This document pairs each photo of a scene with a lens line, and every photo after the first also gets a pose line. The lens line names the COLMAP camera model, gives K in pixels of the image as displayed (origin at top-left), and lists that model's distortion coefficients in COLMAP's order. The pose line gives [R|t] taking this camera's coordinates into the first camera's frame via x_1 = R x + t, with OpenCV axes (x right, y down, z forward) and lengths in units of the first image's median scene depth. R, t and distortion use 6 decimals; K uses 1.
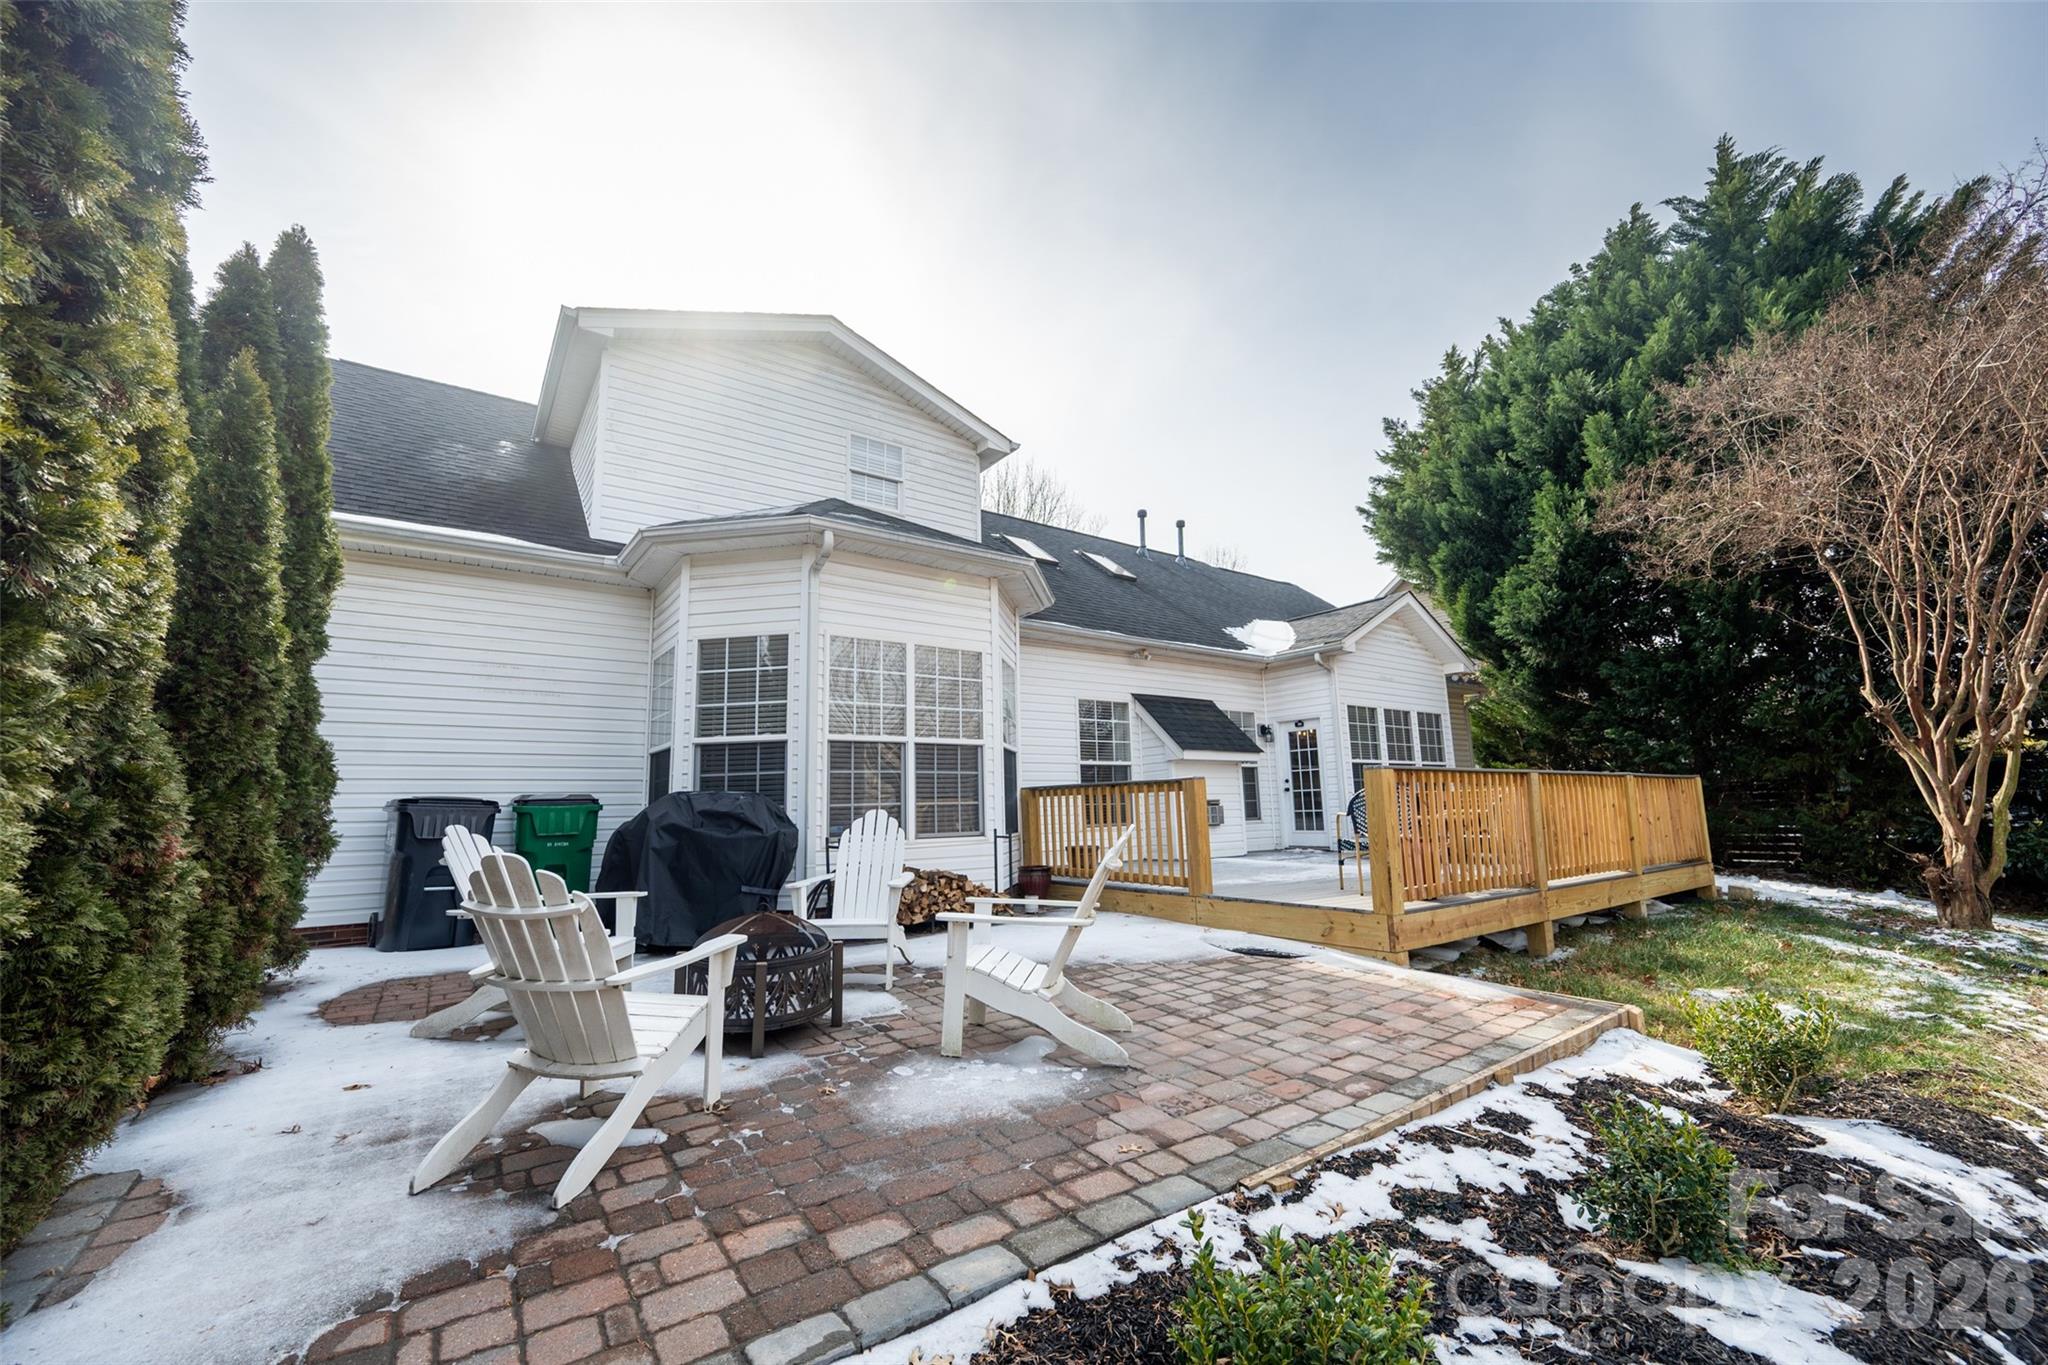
lens RADIAL K [[801.4, 0, 1020.5], [0, 801.4, 677.9], [0, 0, 1]] dist [0.001315, 0.000065]
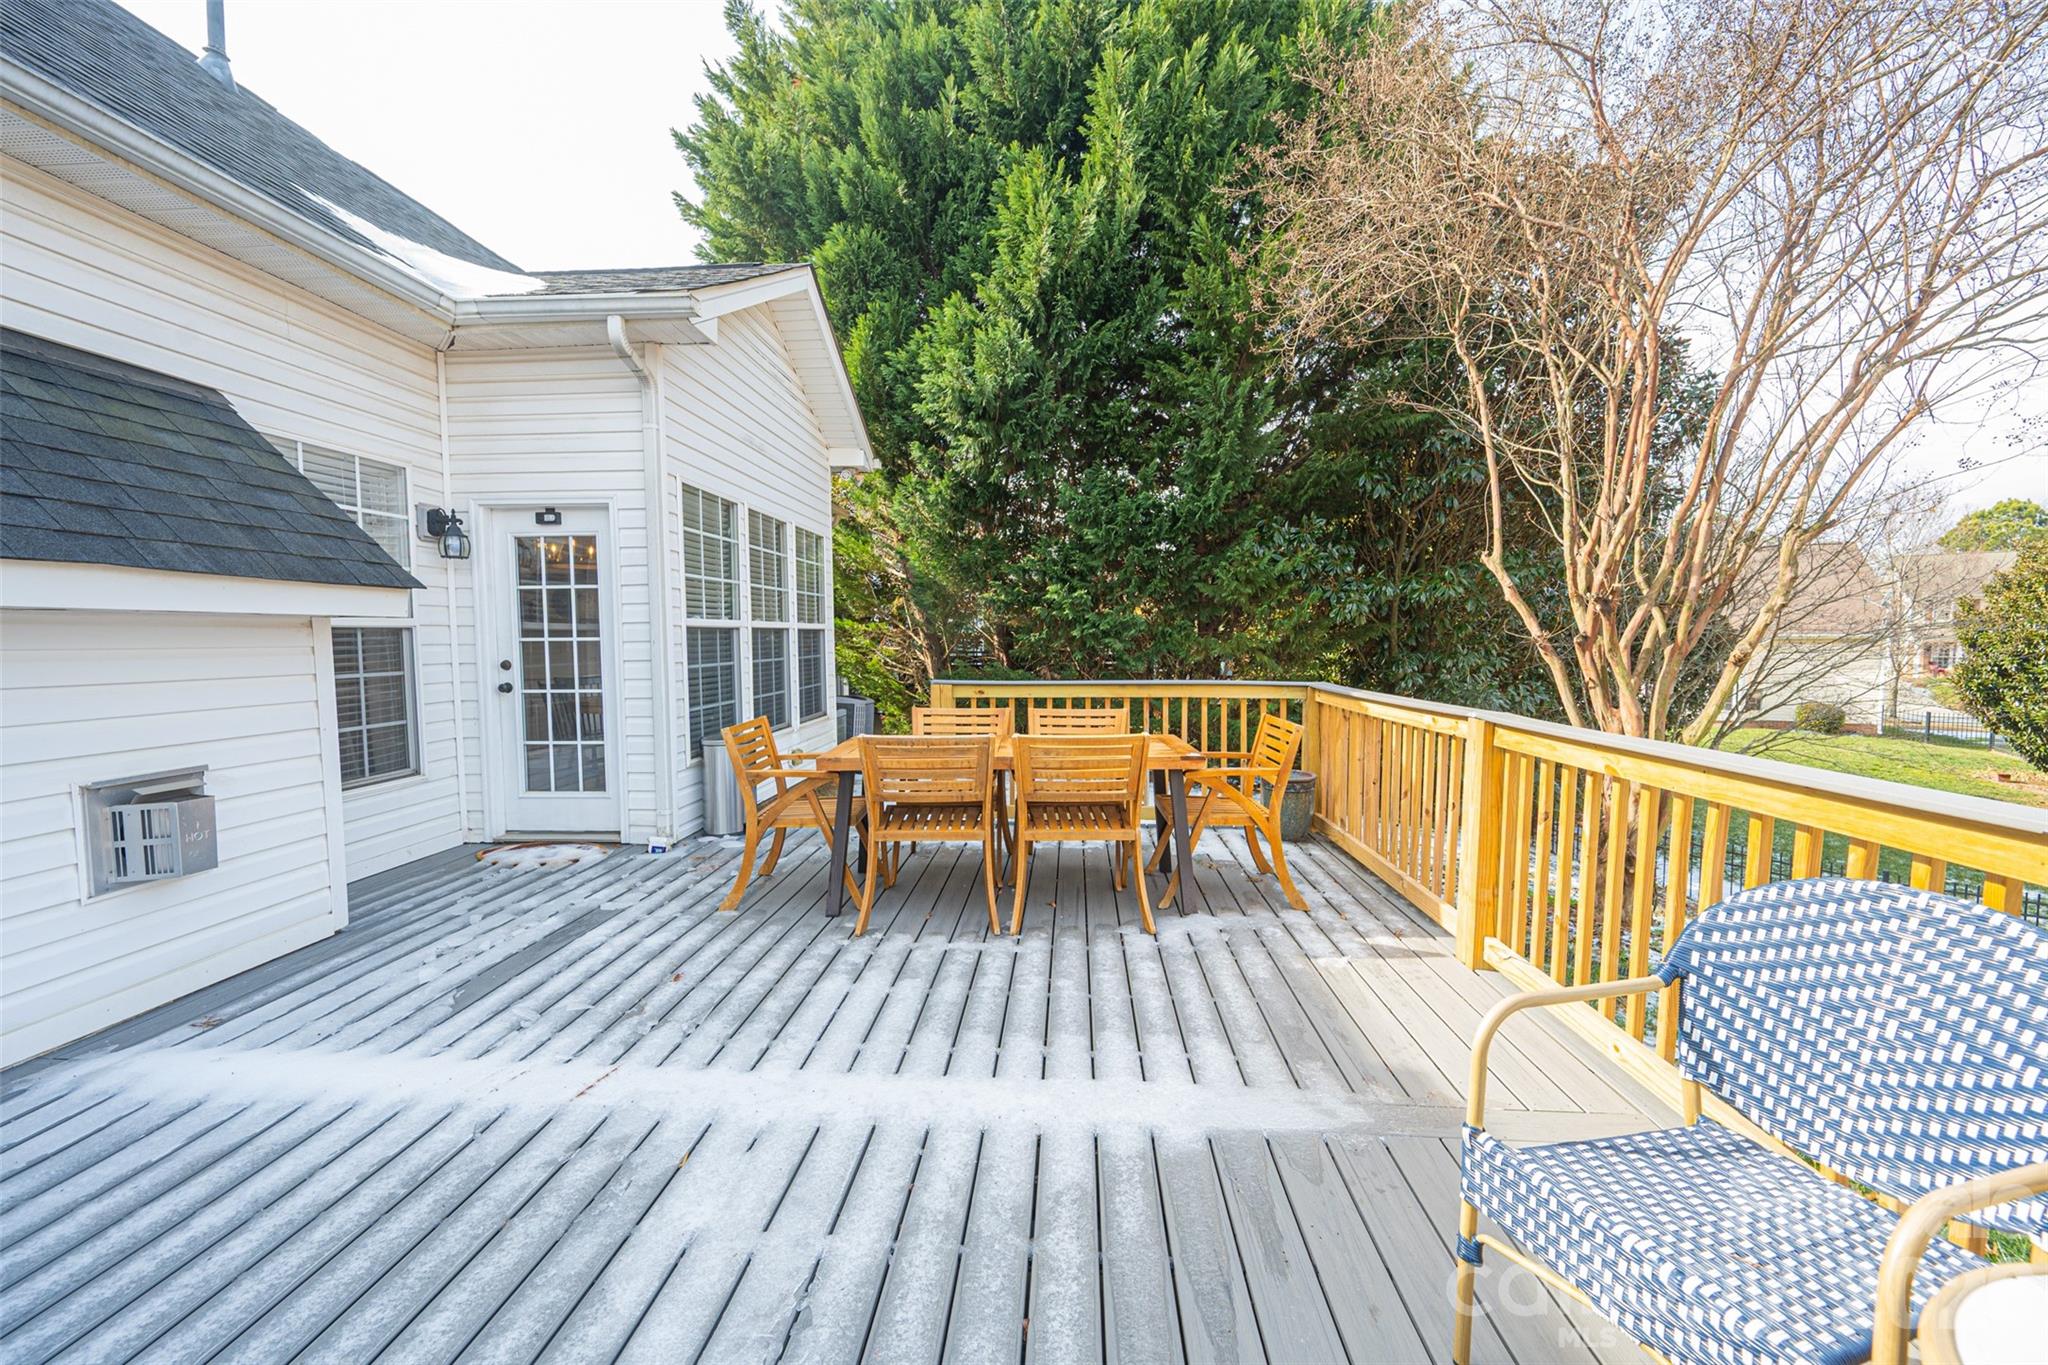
lens RADIAL K [[801.4, 0, 1022.7], [0, 801.4, 690.3], [0, 0, 1]] dist [0.001315, 0.000065]
pose [[0.632674, -0.037871, 0.773491, 0.191790], [-0.136975, 0.977583, 0.159902, 0.045963], [-0.762208, -0.207114, 0.613305, 0.574040]]
